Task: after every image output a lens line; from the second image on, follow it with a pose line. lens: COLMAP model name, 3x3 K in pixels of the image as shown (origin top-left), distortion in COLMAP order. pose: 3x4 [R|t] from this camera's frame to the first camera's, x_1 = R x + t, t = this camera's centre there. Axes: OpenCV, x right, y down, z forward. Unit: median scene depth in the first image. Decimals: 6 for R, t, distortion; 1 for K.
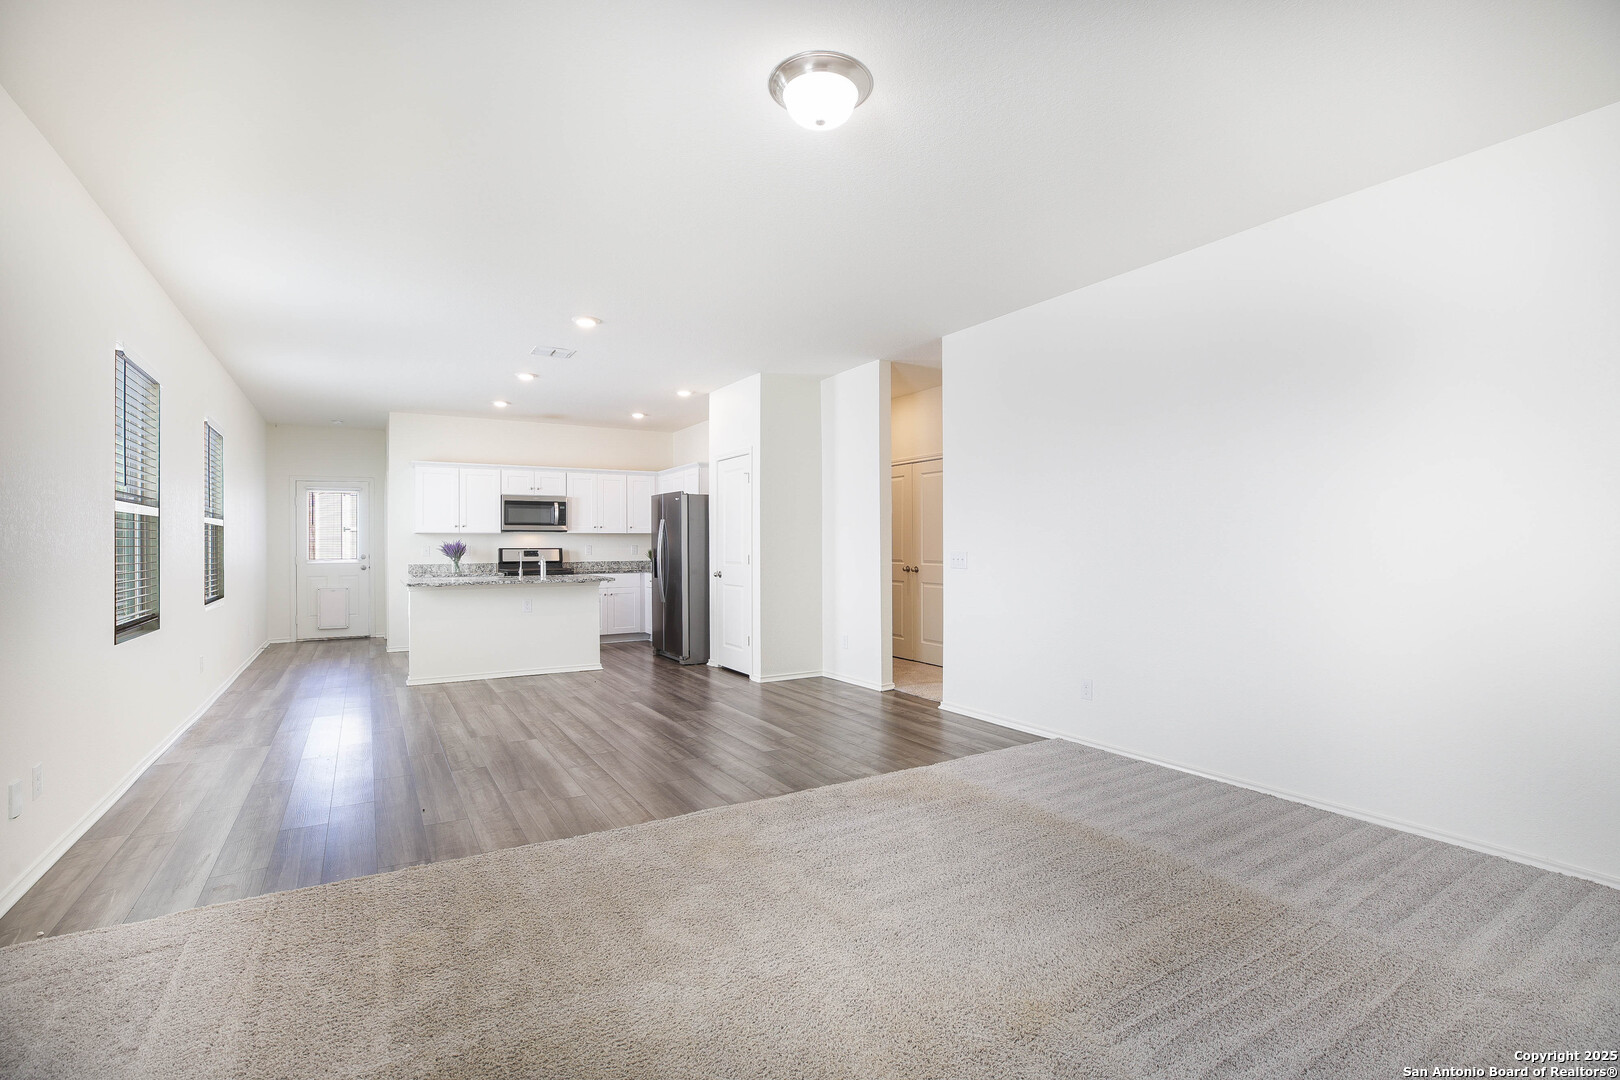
lens RADIAL K [[744.4, 0, 812.1], [0, 744.4, 540.6], [0, 0, 1]] dist [-0.019881, 0.002388]
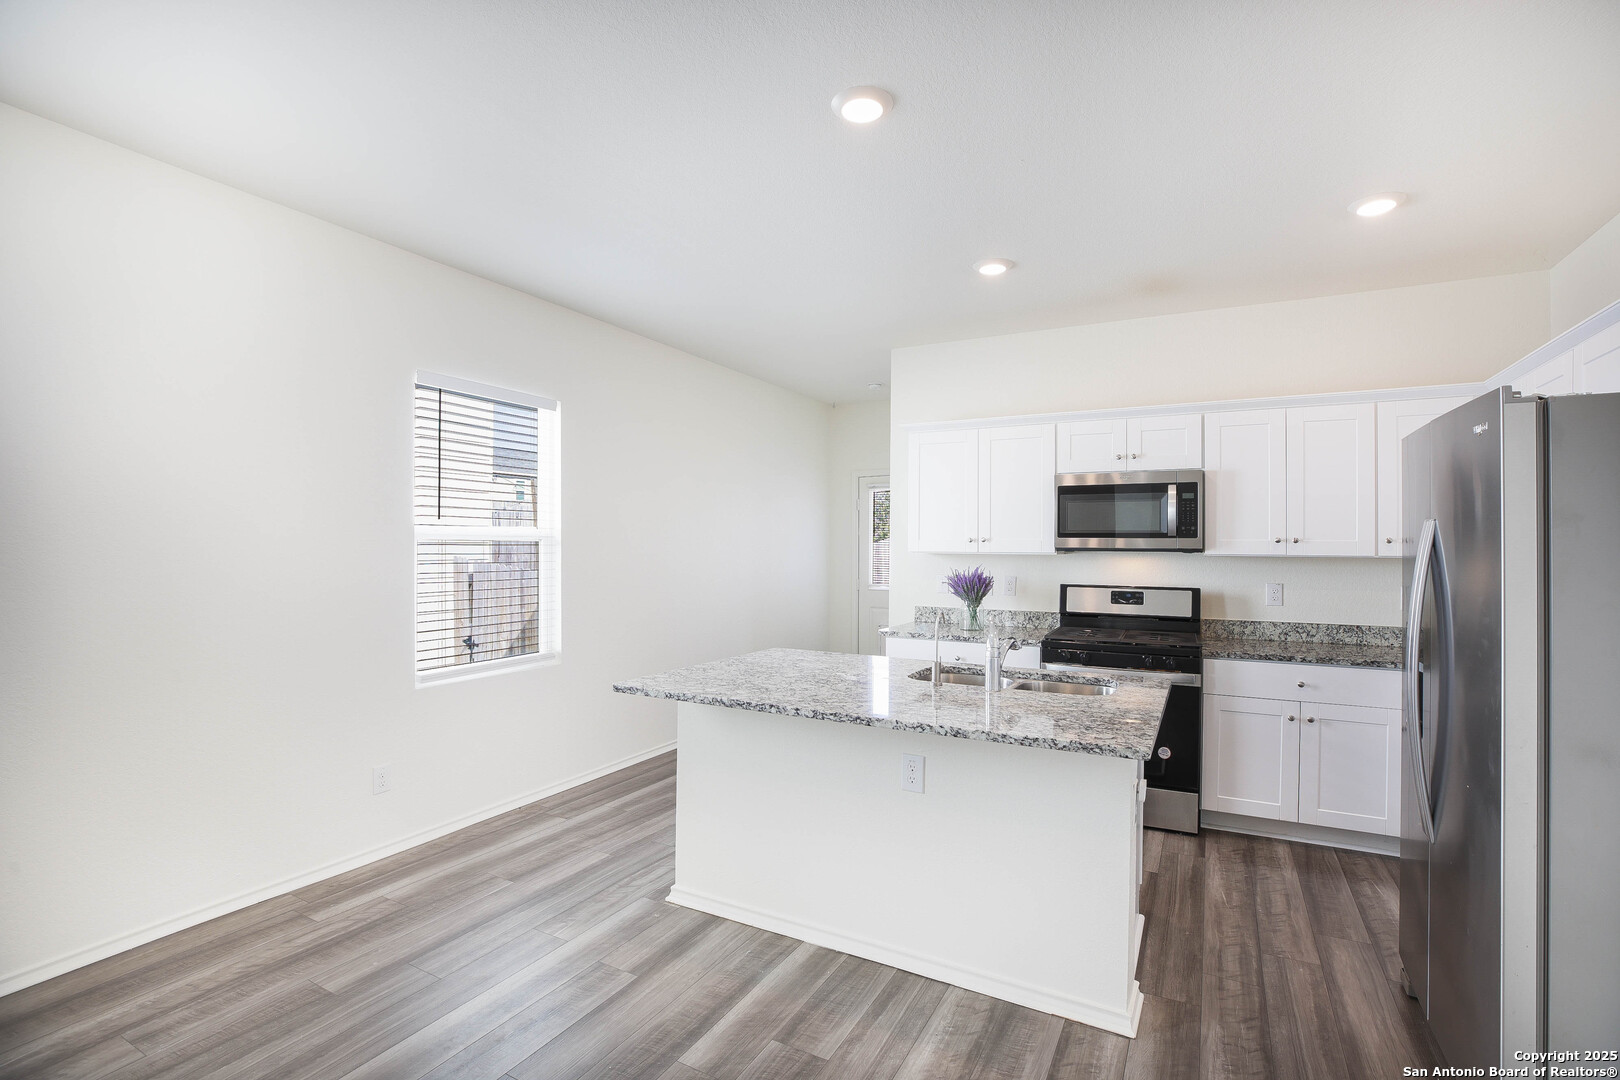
lens RADIAL K [[744.4, 0, 814.2], [0, 744.4, 541.9], [0, 0, 1]] dist [-0.019881, 0.002388]
pose [[0.512280, 0.002597, -0.858814, -0.080637], [-0.004993, 0.999988, 0.000045, -0.017287], [0.858804, 0.004265, 0.512287, 0.612908]]
